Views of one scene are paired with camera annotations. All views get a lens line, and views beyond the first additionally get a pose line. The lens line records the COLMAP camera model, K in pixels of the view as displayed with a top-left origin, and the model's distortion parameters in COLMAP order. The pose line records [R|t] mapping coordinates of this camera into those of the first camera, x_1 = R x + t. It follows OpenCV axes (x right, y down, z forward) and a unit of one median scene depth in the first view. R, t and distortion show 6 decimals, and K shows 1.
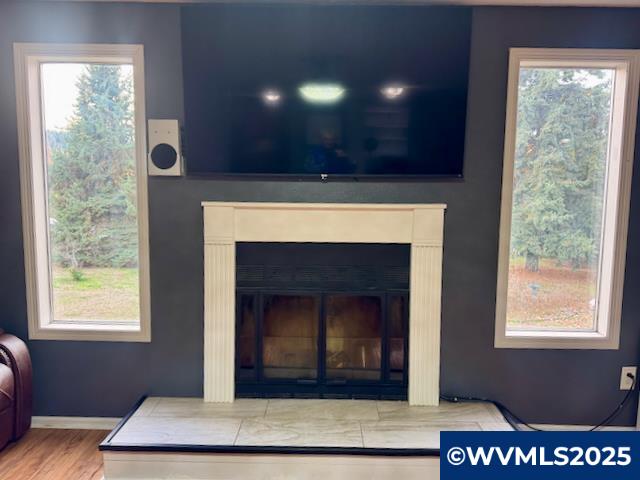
lens RADIAL K [[509.9, 0, 320.0], [0, 509.9, 240.0], [0, 0, 1]] dist [0.005225, 0.002038]
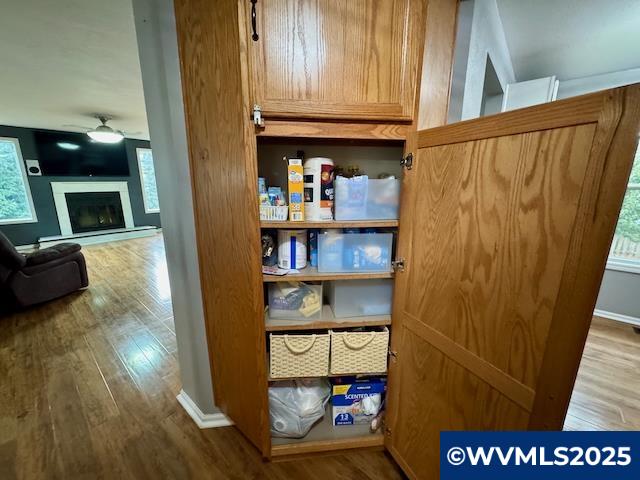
lens RADIAL K [[256.9, 0, 320.0], [0, 256.9, 240.0], [0, 0, 1]] dist [0.000142, 0.000115]
pose [[0.636887, -0.182537, 0.749036, -0.461654], [0.084745, 0.982254, 0.167315, 0.197574], [-0.766285, -0.043084, 0.641054, -1.791074]]
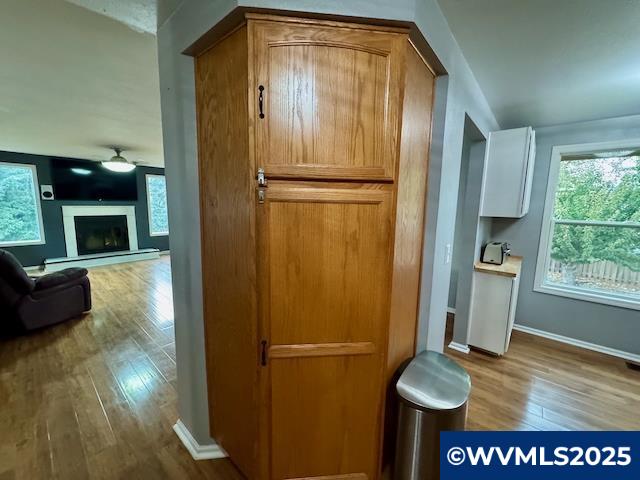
lens RADIAL K [[256.9, 0, 320.0], [0, 256.9, 240.0], [0, 0, 1]] dist [0.000142, 0.000115]
pose [[0.642246, -0.107831, 0.758876, -0.482775], [0.069973, 0.994169, 0.082045, 0.163549], [-0.763298, 0.000408, 0.646047, -1.826558]]
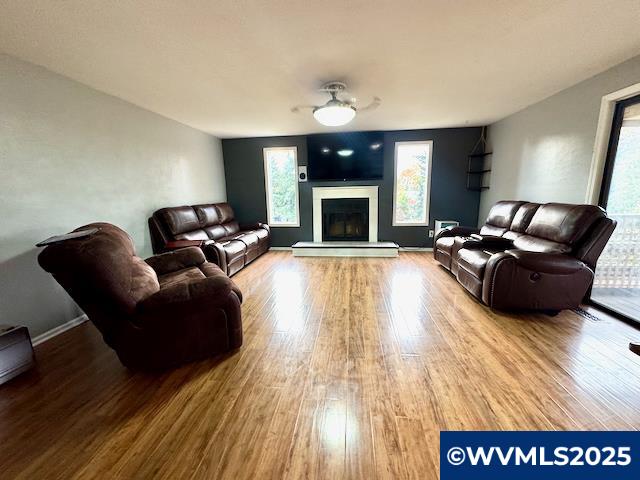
lens RADIAL K [[256.9, 0, 320.0], [0, 256.9, 240.0], [0, 0, 1]] dist [0.000142, 0.000115]
pose [[0.994205, -0.014331, -0.106540, 0.020810], [0.023252, 0.996281, 0.082972, 0.149405], [0.104955, -0.084969, 0.990840, -0.901090]]
